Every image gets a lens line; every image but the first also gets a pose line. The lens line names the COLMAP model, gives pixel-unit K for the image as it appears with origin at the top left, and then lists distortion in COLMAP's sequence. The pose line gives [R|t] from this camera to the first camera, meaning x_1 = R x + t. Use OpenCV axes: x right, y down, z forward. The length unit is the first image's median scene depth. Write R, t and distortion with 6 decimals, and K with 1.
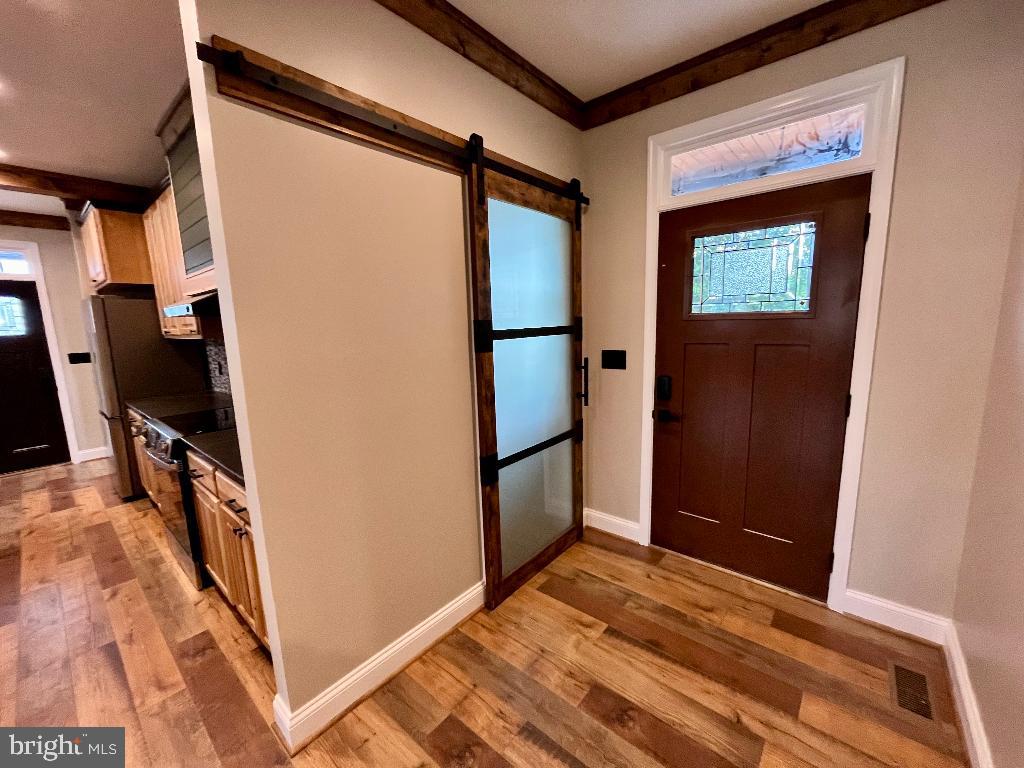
lens RADIAL K [[413.1, 0, 512.2], [0, 413.1, 386.9], [0, 0, 1]] dist [-0.005015, 0.000073]
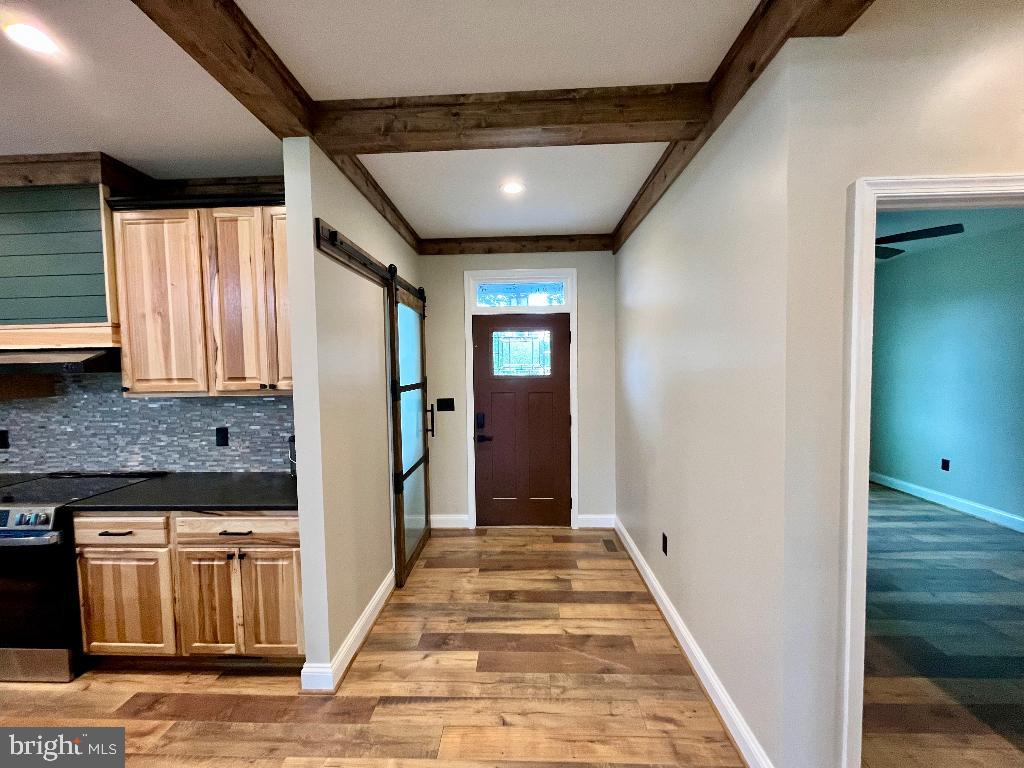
lens RADIAL K [[413.1, 0, 508.9], [0, 413.1, 386.5], [0, 0, 1]] dist [-0.005015, 0.000073]
pose [[0.785125, -0.011782, 0.619225, -0.561521], [0.091508, 0.991052, -0.097168, 0.038691], [-0.612540, 0.132953, 0.779178, -0.350575]]
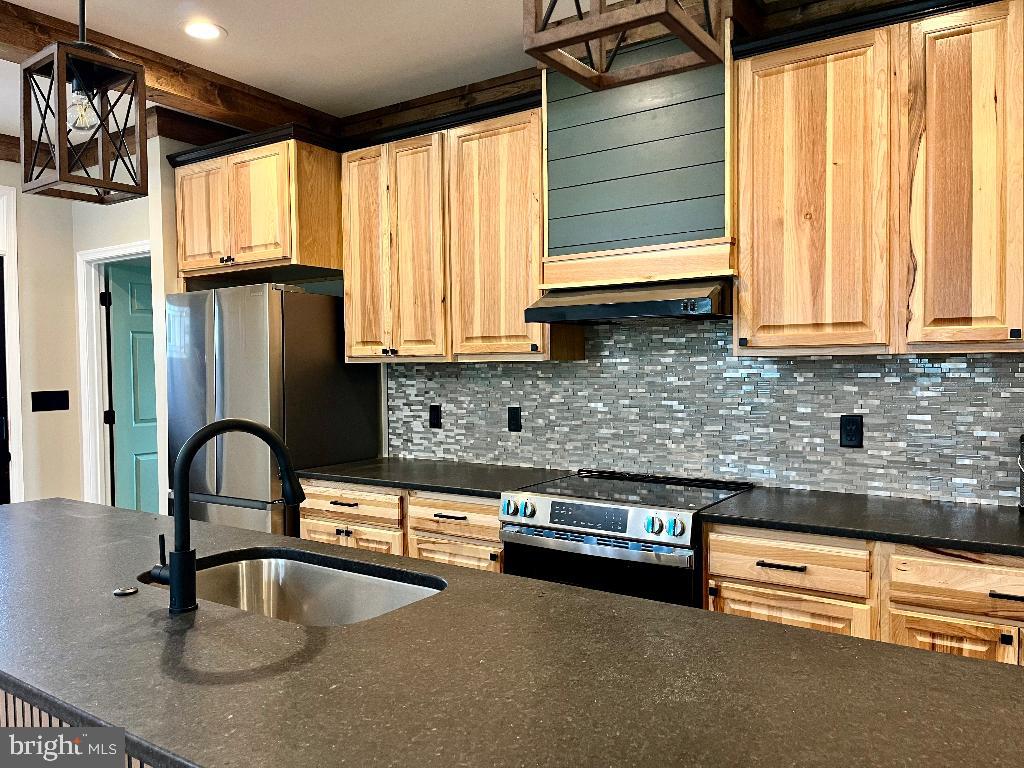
lens RADIAL K [[772.9, 0, 507.3], [0, 772.9, 391.1], [0, 0, 1]] dist [0.058365, -0.075076]
pose [[0.994469, 0.017278, 0.103601, -1.152726], [-0.003939, 0.991818, -0.127601, 0.090096], [-0.104958, 0.126487, 0.986400, -0.125318]]
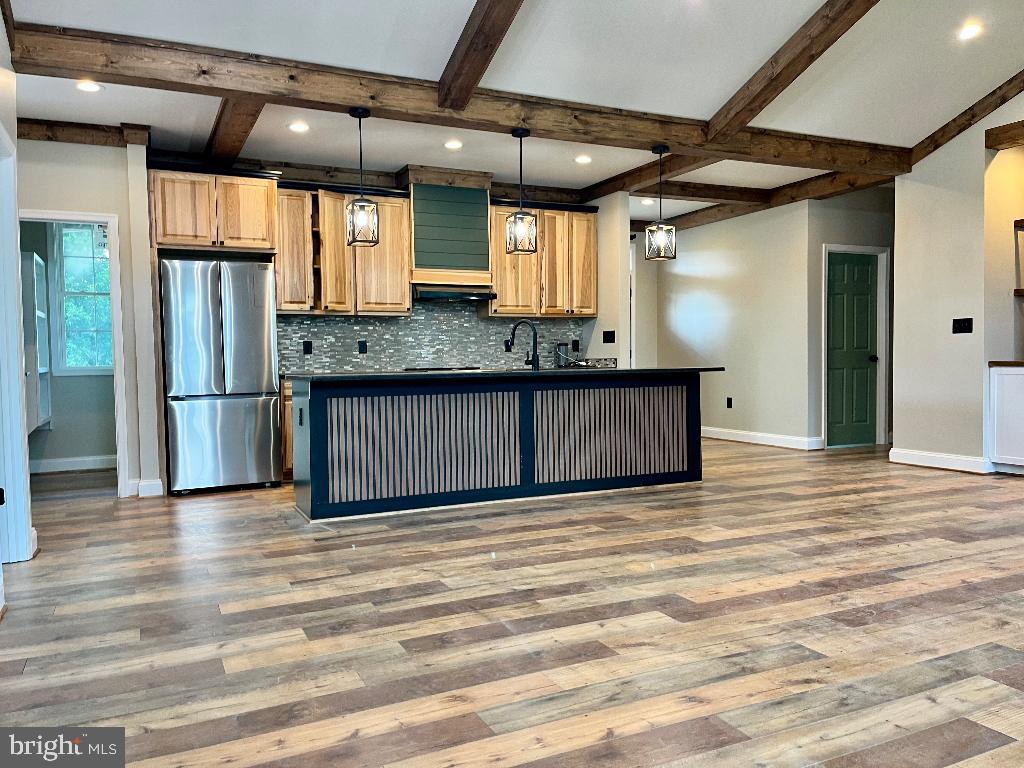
lens RADIAL K [[772.9, 0, 506.4], [0, 772.9, 384.5], [0, 0, 1]] dist [0.058365, -0.075076]
pose [[0.413523, -0.007088, 0.910466, -3.545866], [0.144947, 0.987730, -0.058144, 0.354267], [-0.898882, 0.156013, 0.409476, -0.298241]]
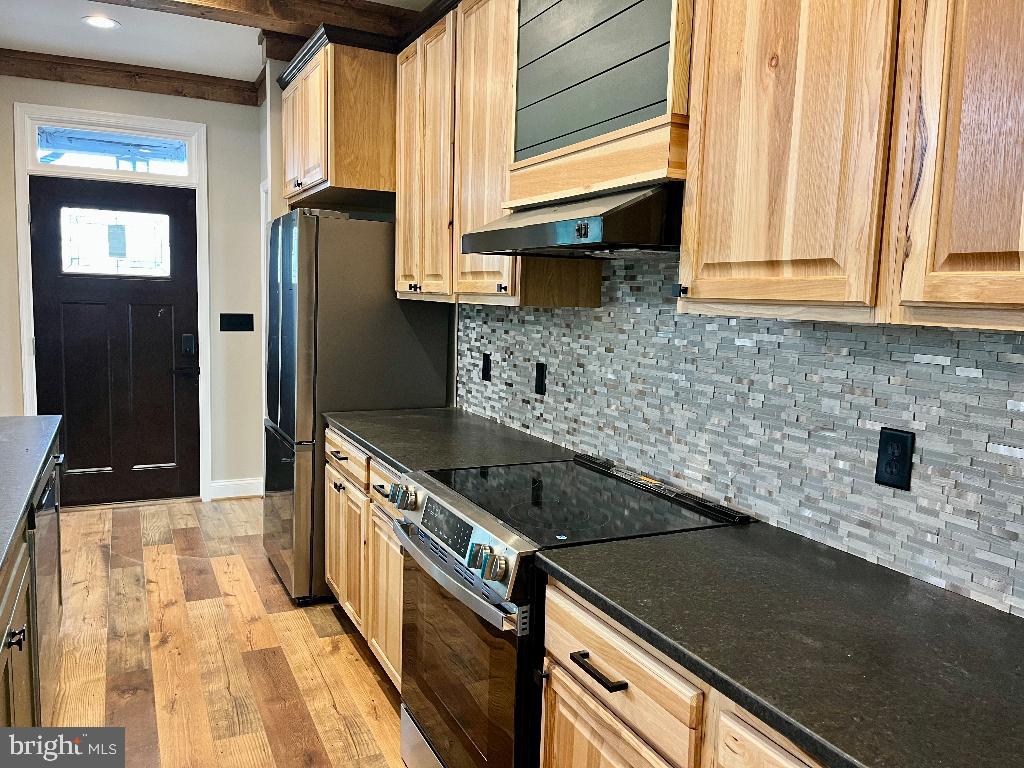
lens RADIAL K [[772.9, 0, 503.0], [0, 772.9, 385.0], [0, 0, 1]] dist [0.058365, -0.075076]
pose [[0.914160, 0.104972, -0.391525, -0.532991], [-0.121655, 0.992410, -0.017975, -0.016470], [0.386667, 0.064063, 0.919992, 0.277189]]
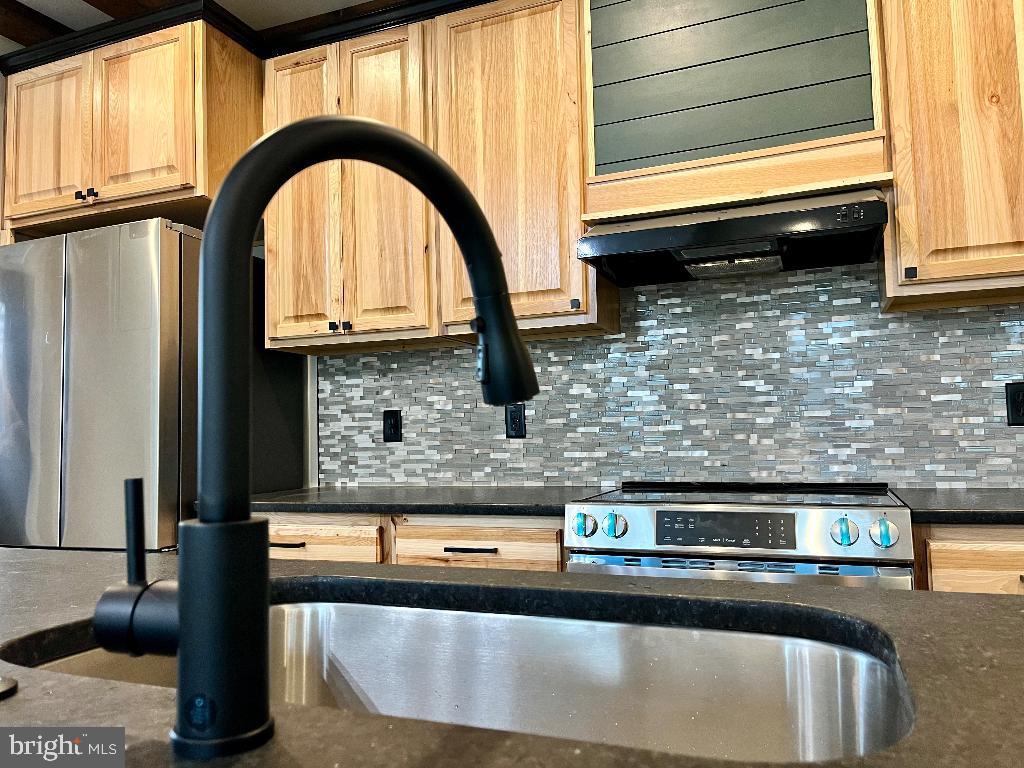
lens RADIAL K [[772.9, 0, 504.7], [0, 772.9, 385.2], [0, 0, 1]] dist [0.058365, -0.075076]
pose [[0.950050, 0.028161, 0.310825, -1.350209], [0.044739, 0.973347, -0.224931, 0.152490], [-0.308875, 0.227602, 0.923468, 0.375597]]
